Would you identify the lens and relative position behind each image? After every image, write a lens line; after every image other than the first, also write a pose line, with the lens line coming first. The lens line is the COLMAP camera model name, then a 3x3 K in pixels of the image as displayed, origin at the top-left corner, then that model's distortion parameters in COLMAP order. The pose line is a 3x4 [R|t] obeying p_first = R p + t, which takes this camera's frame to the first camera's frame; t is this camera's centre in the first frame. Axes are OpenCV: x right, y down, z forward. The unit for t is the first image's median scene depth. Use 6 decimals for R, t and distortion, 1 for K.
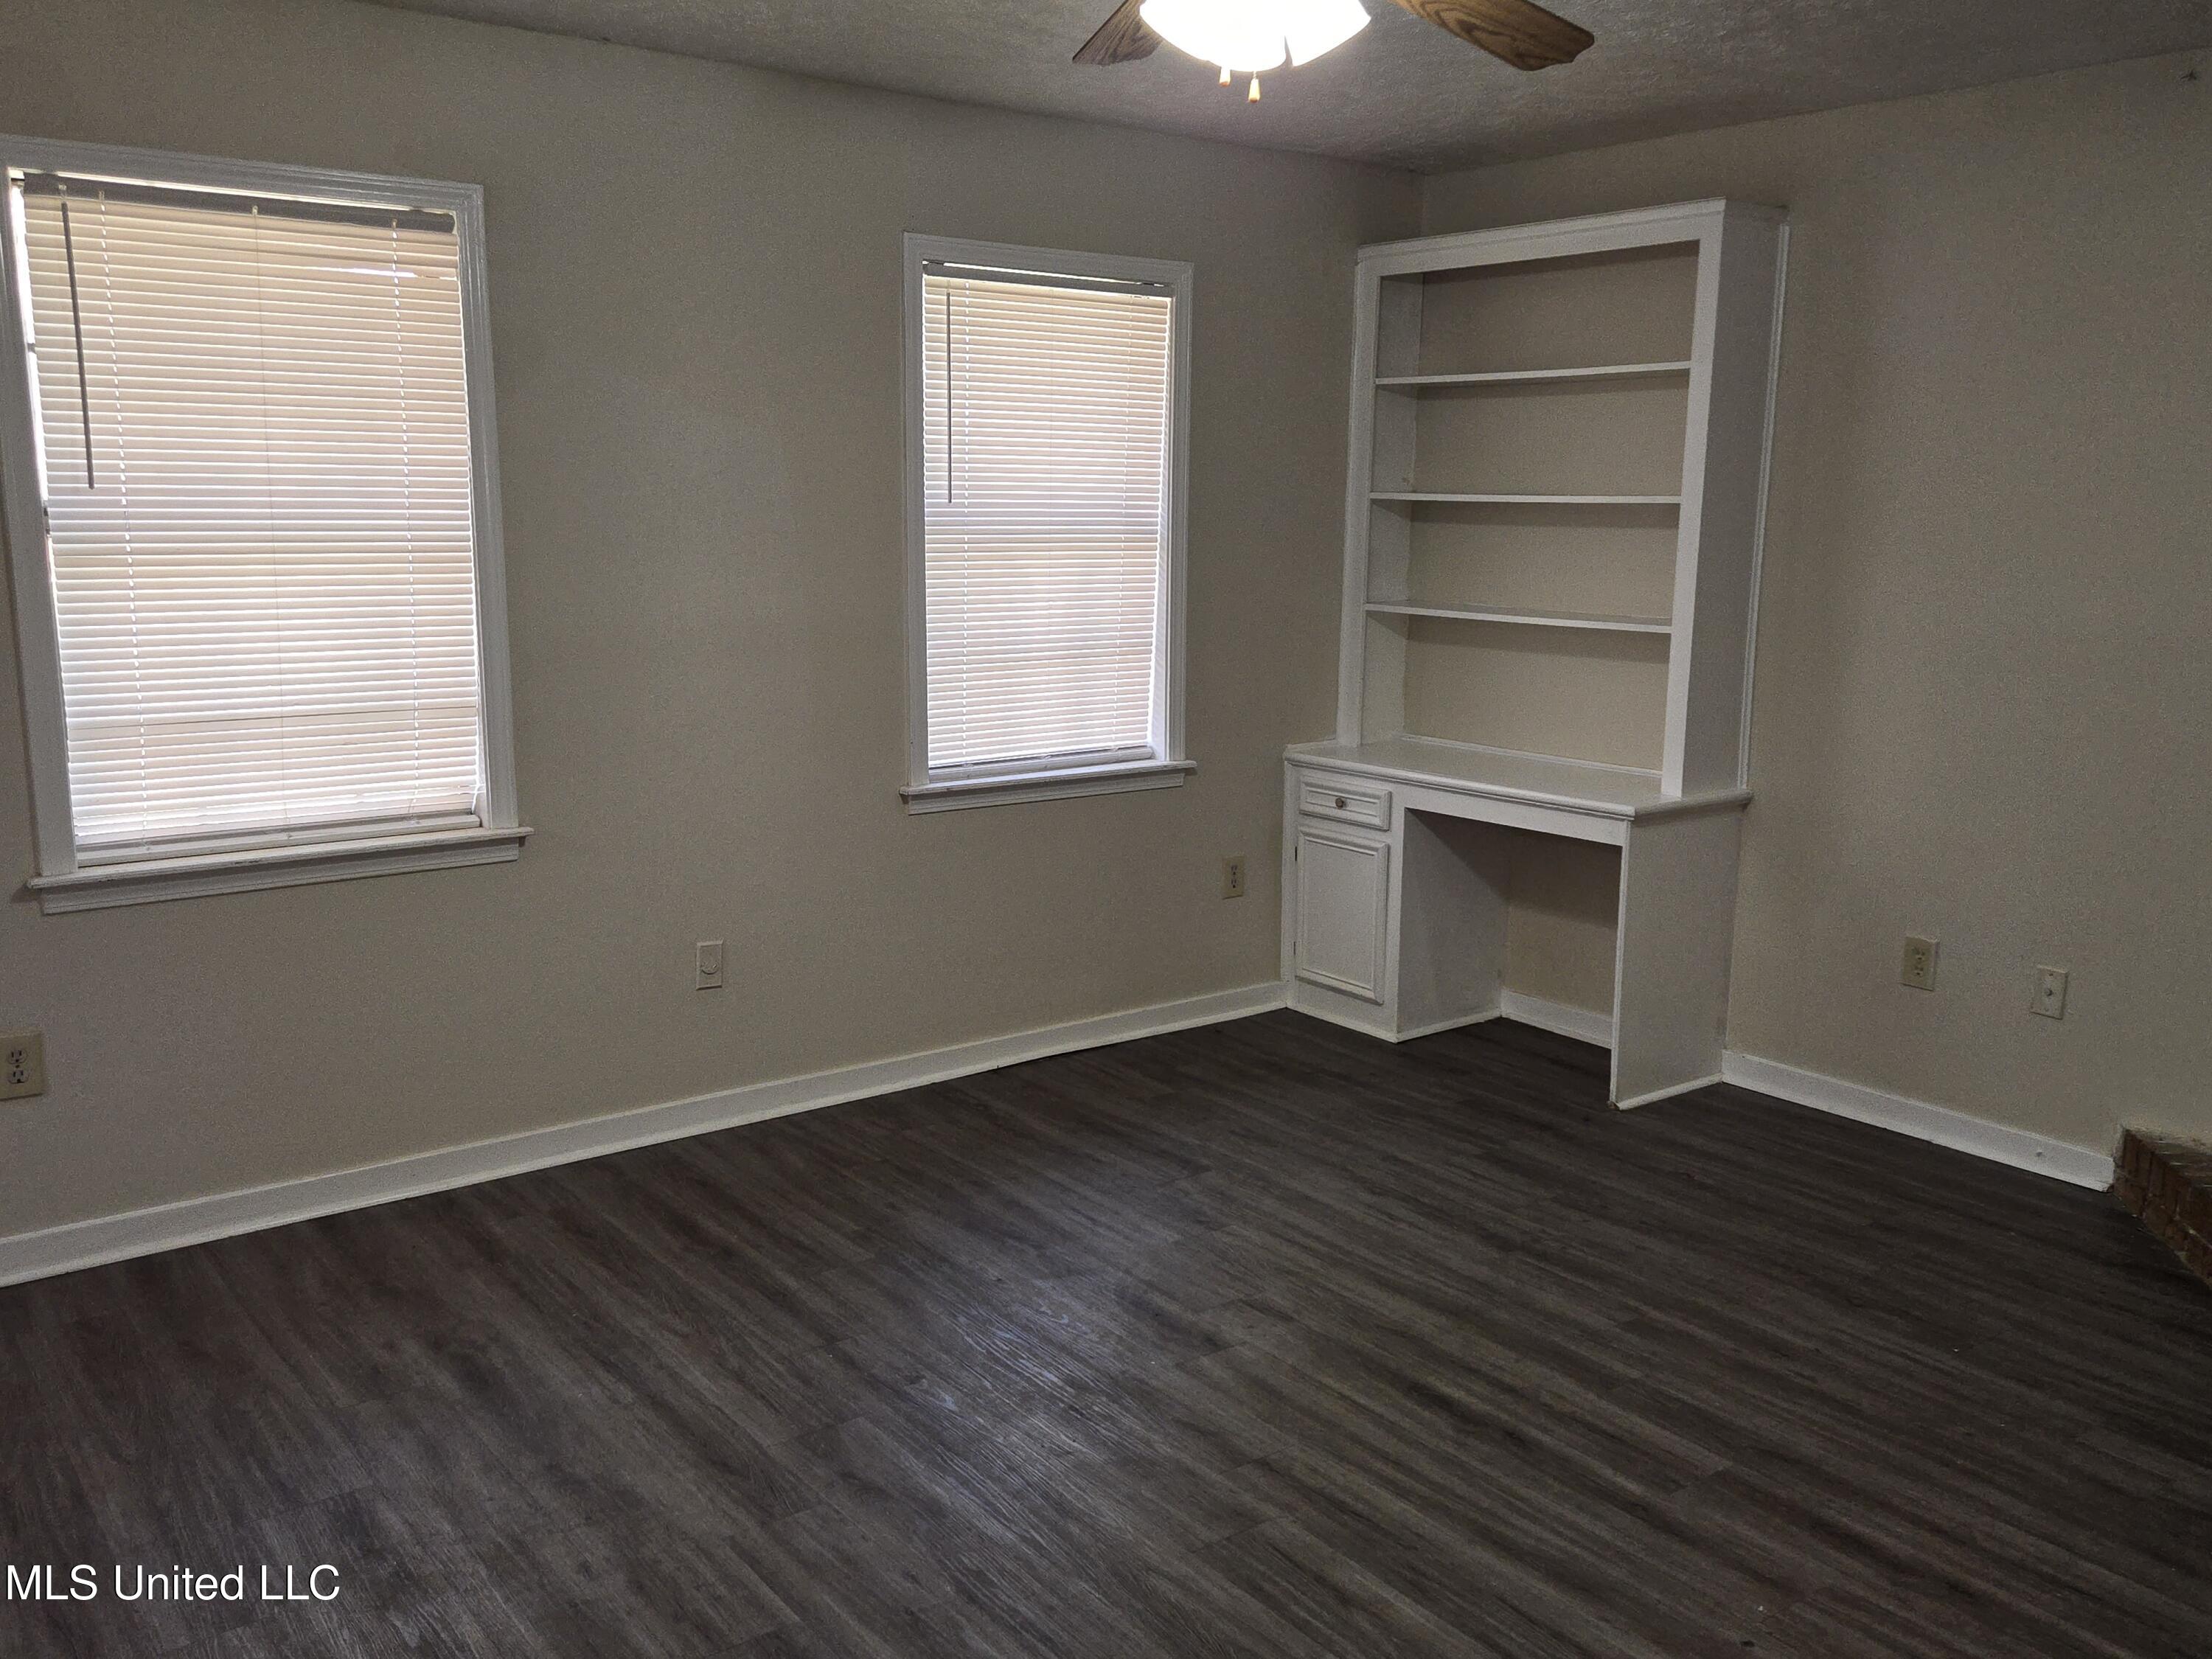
lens RADIAL K [[1895.9, 0, 1114.6], [0, 1895.9, 823.3], [0, 0, 1]] dist [0.064146, -0.003139]
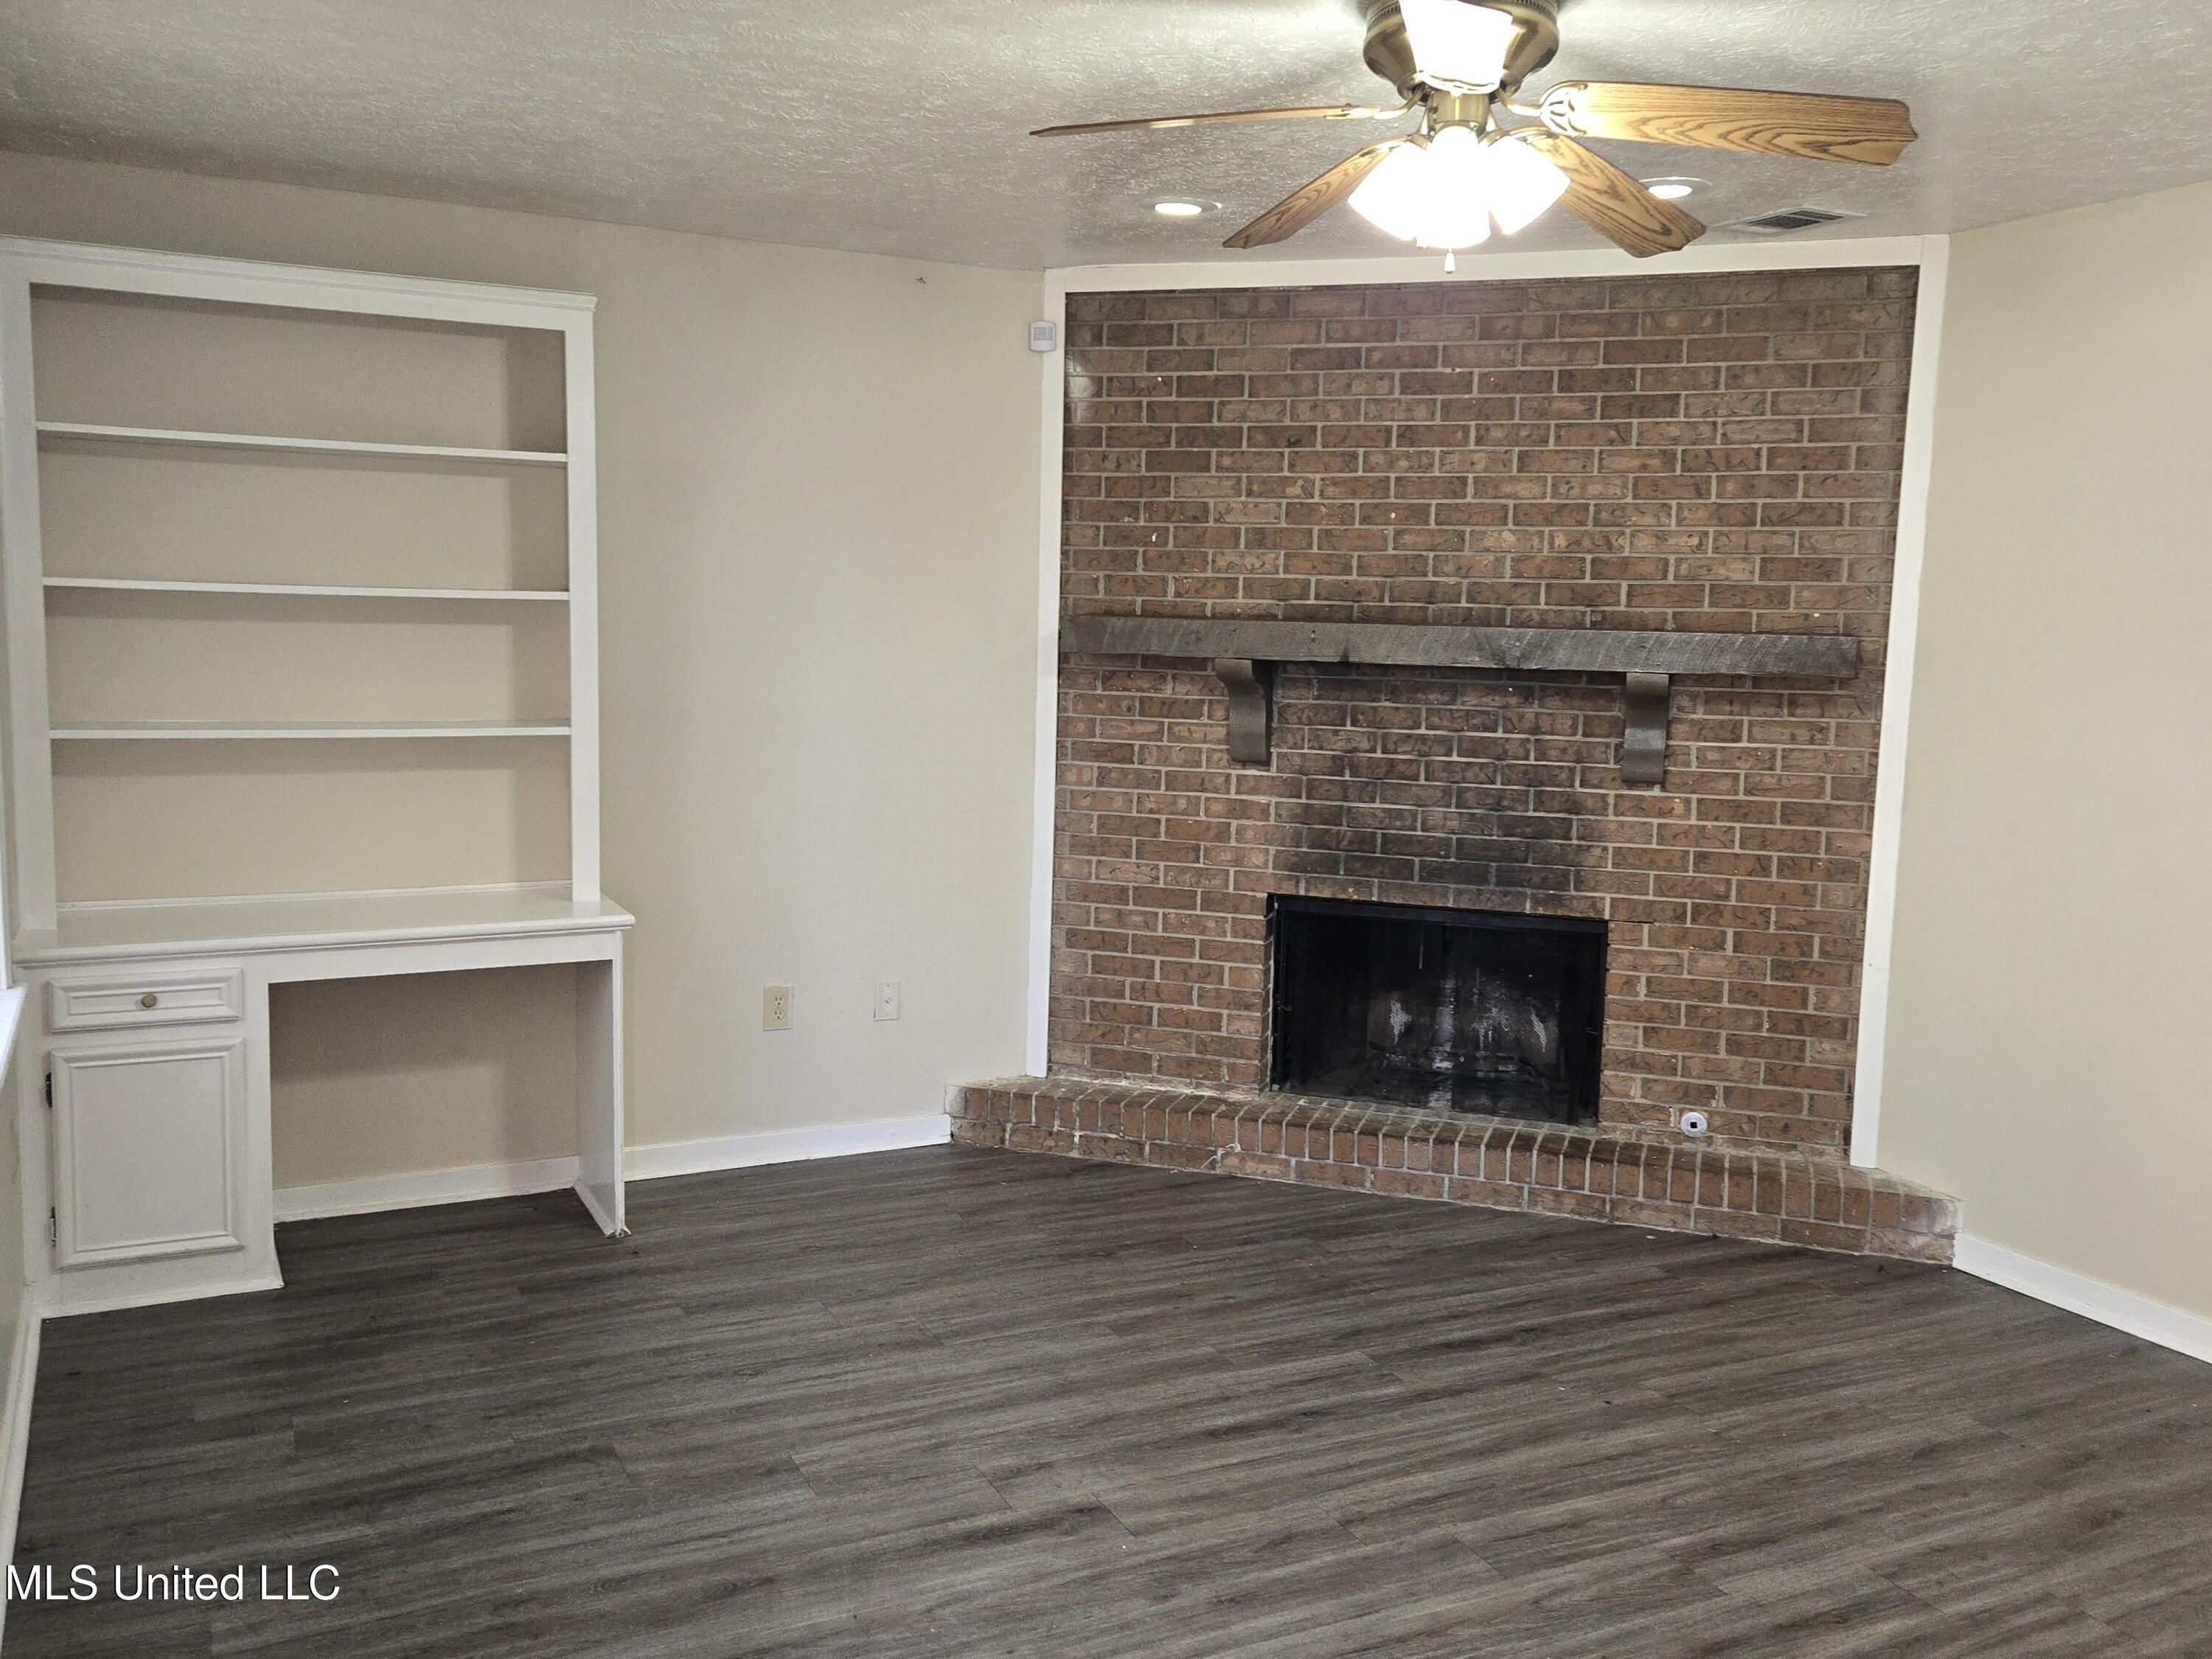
lens RADIAL K [[1895.9, 0, 1114.6], [0, 1895.9, 823.3], [0, 0, 1]] dist [0.064146, -0.003139]
pose [[0.194767, -0.122600, 0.973157, -0.615643], [0.148390, 0.984421, 0.094320, -0.110001], [-0.969560, 0.126036, 0.209926, 0.561952]]
